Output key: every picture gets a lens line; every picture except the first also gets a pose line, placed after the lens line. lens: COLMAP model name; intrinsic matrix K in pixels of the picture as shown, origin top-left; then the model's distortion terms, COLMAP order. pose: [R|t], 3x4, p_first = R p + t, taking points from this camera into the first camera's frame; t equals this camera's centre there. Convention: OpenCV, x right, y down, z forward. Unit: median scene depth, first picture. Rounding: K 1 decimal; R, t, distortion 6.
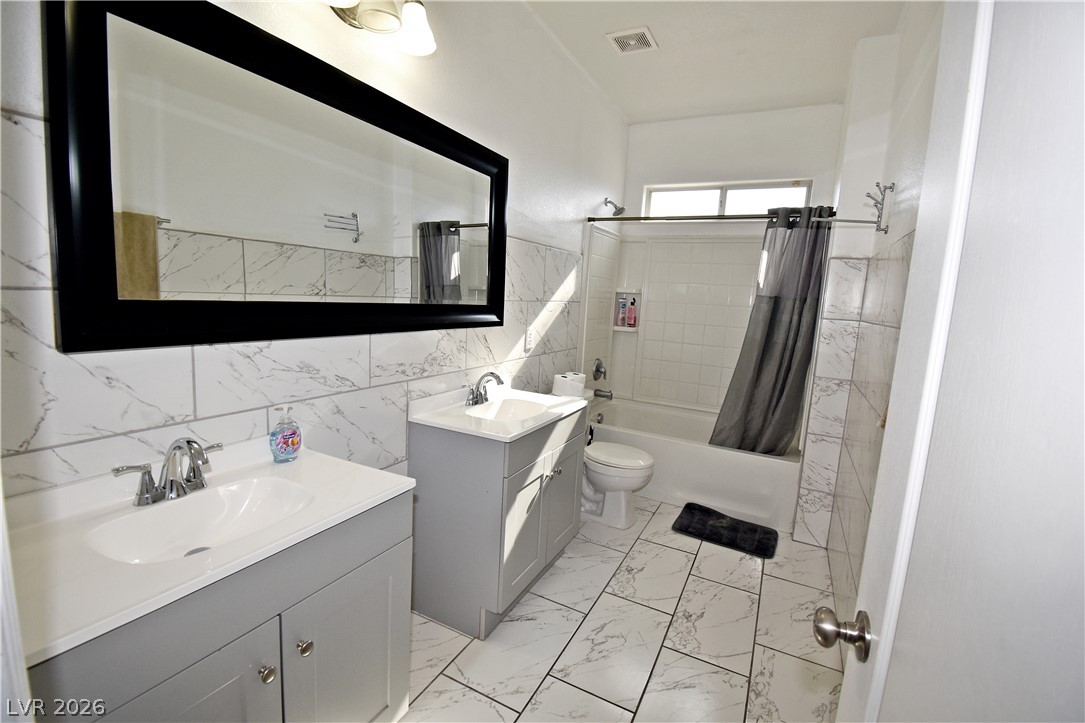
lens RADIAL K [[486.6, 0, 541.6], [0, 486.6, 359.5], [0, 0, 1]] dist [0.018588, -0.025904]
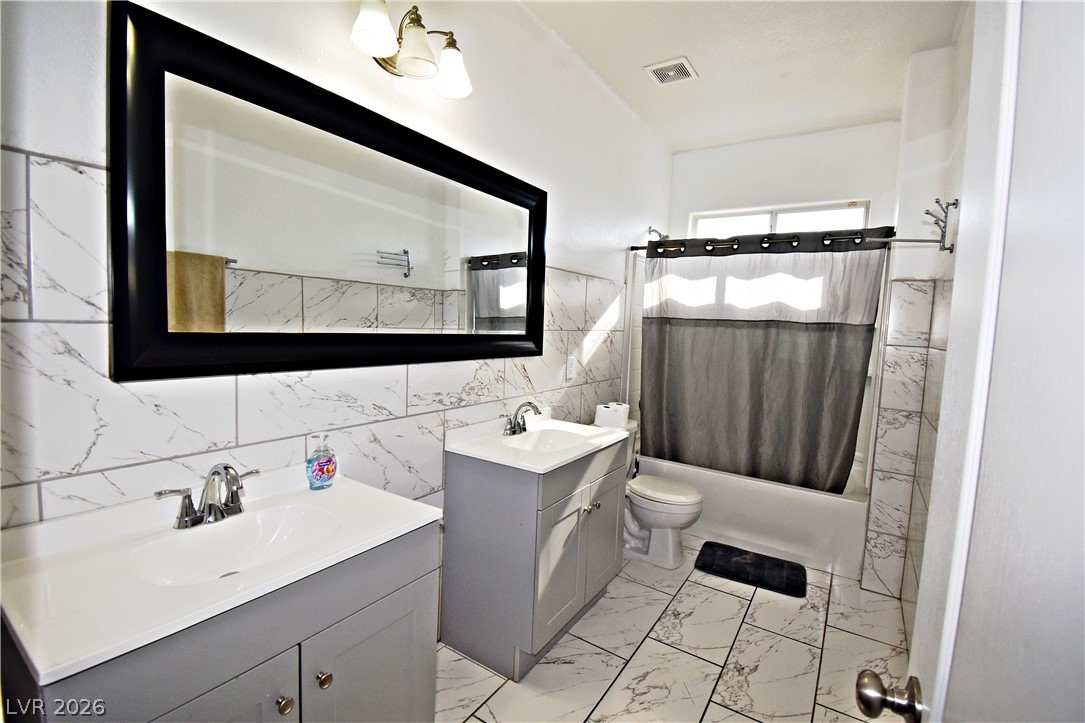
lens RADIAL K [[486.6, 0, 541.6], [0, 486.6, 359.5], [0, 0, 1]] dist [0.018588, -0.025904]
pose [[0.994196, -0.006725, -0.107372, 0.030883], [-0.000027, 0.998029, -0.062756, 0.002213], [0.107582, 0.062395, 0.992236, 0.012534]]
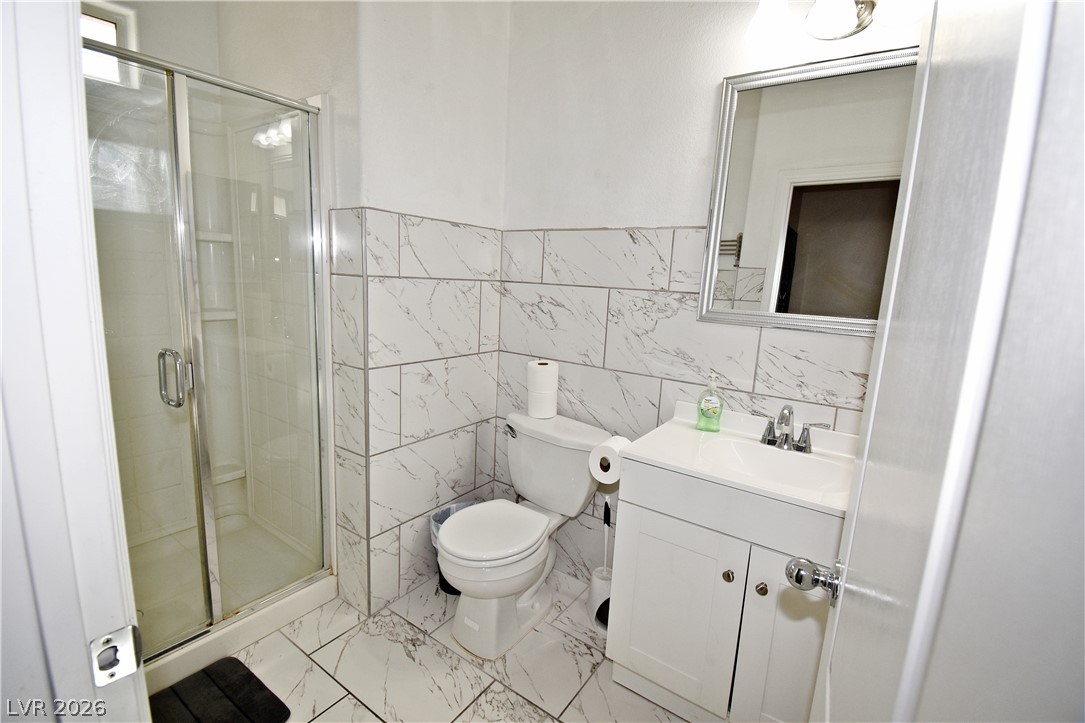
lens RADIAL K [[486.6, 0, 541.6], [0, 486.6, 359.5], [0, 0, 1]] dist [0.018588, -0.025904]
pose [[-0.133072, 0.113919, -0.984538, 1.024063], [-0.188321, 0.972369, 0.137965, -0.100388], [0.973050, 0.203768, -0.107941, 1.185751]]
